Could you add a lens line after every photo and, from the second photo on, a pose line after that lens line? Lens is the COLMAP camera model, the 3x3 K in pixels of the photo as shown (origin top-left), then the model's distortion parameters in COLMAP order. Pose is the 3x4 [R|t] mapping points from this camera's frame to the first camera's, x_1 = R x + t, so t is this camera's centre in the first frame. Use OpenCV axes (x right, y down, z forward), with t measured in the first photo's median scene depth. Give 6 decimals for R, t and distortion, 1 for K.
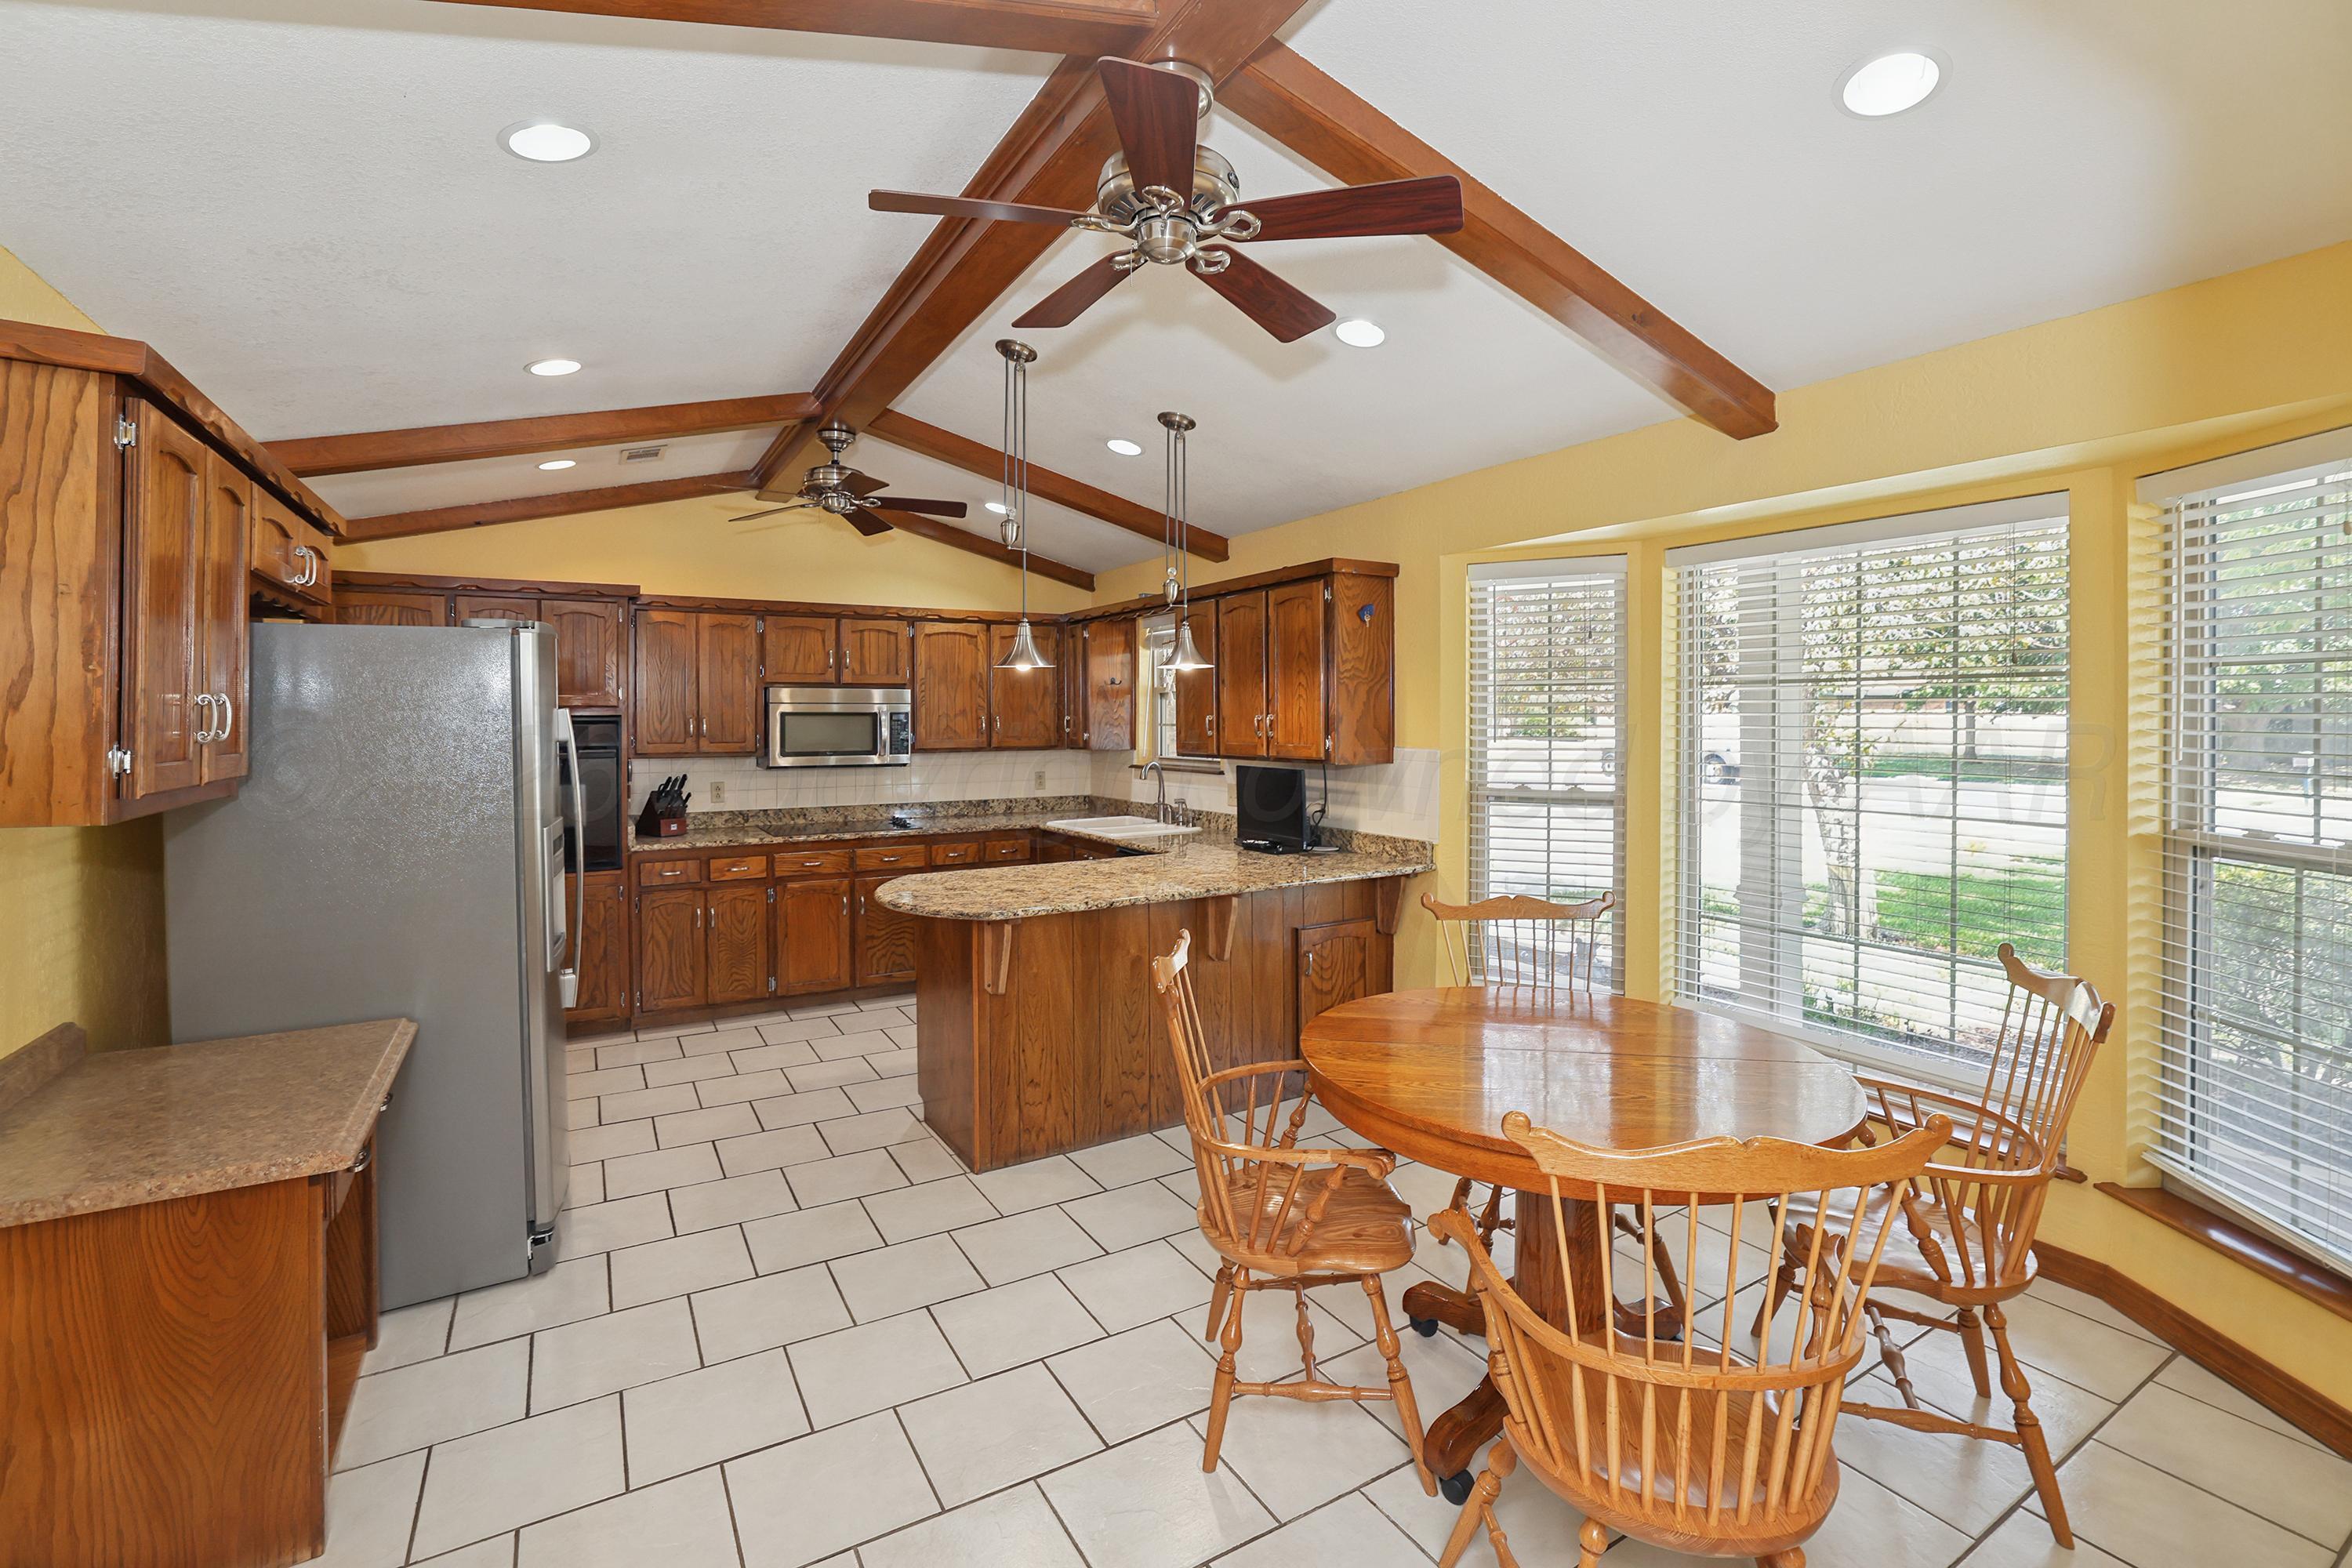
lens RADIAL K [[1047.8, 0, 1157.8], [0, 1047.8, 711.2], [0, 0, 1]] dist [-0.035366, 0.014022]
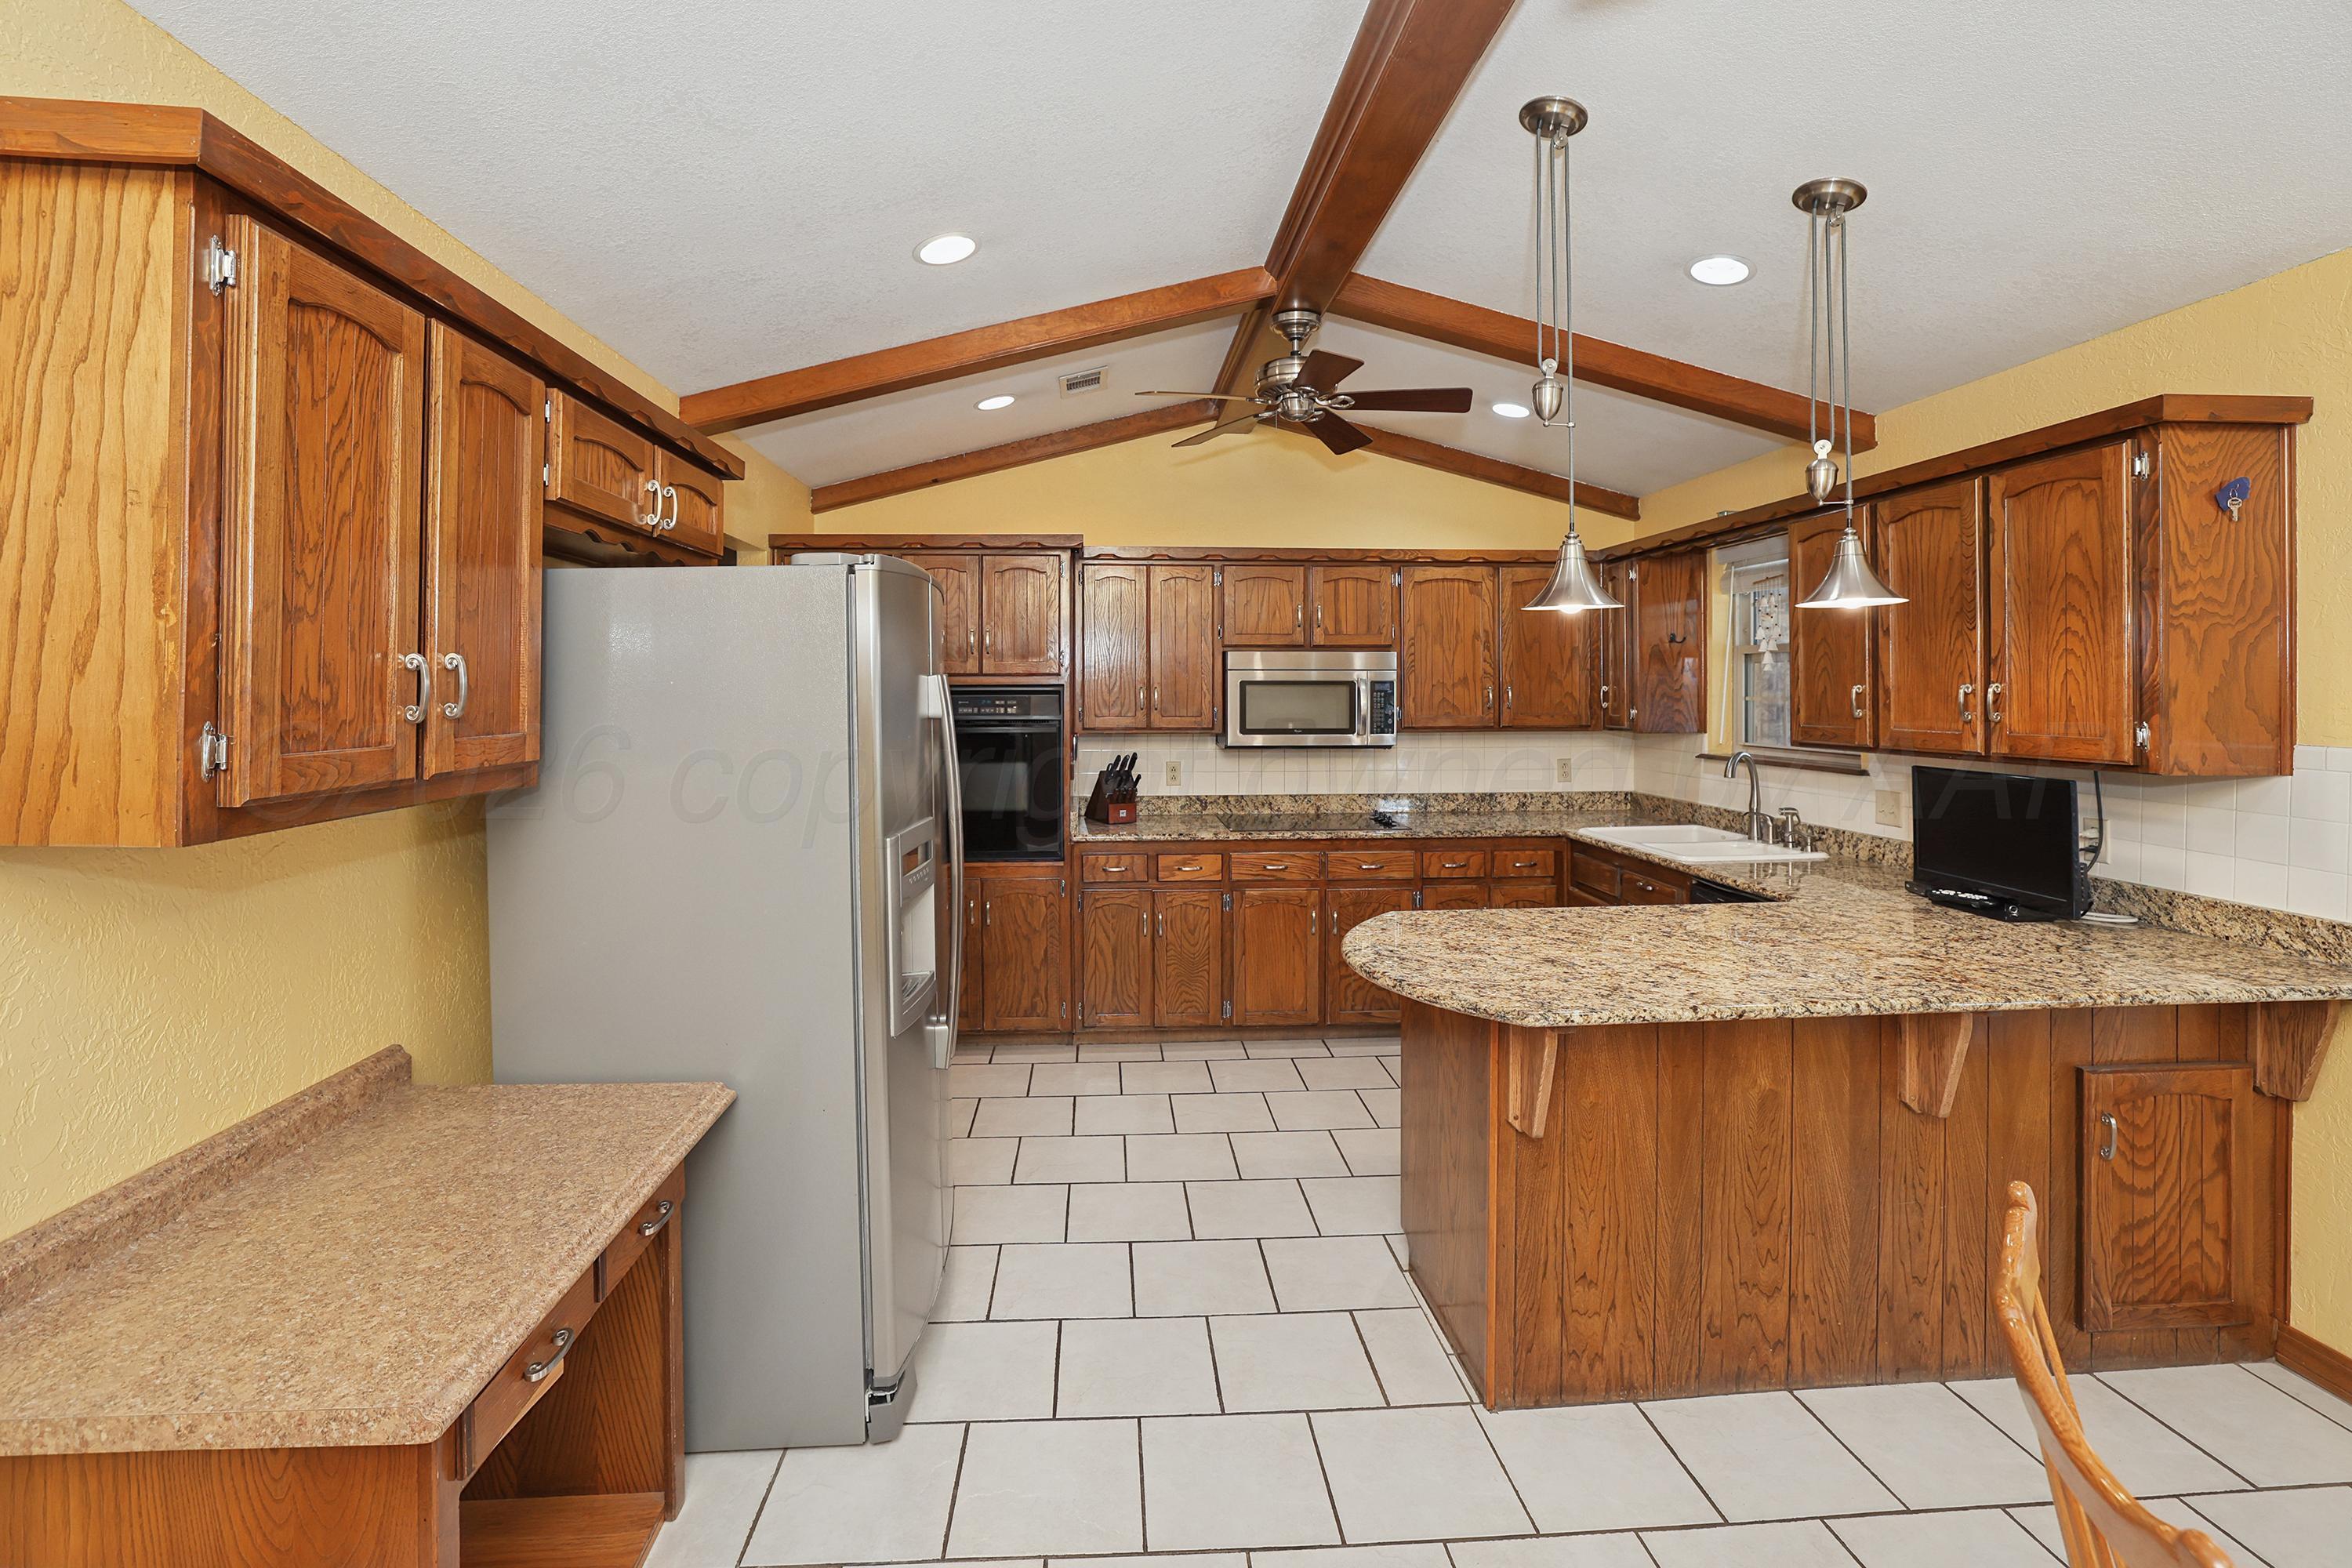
lens RADIAL K [[1047.8, 0, 1164.3], [0, 1047.8, 691.8], [0, 0, 1]] dist [-0.035366, 0.014022]
pose [[0.899084, 0.003668, -0.437761, -0.066591], [0.000761, 0.999950, 0.009943, 0.001520], [0.437775, -0.009273, 0.899037, 0.296209]]
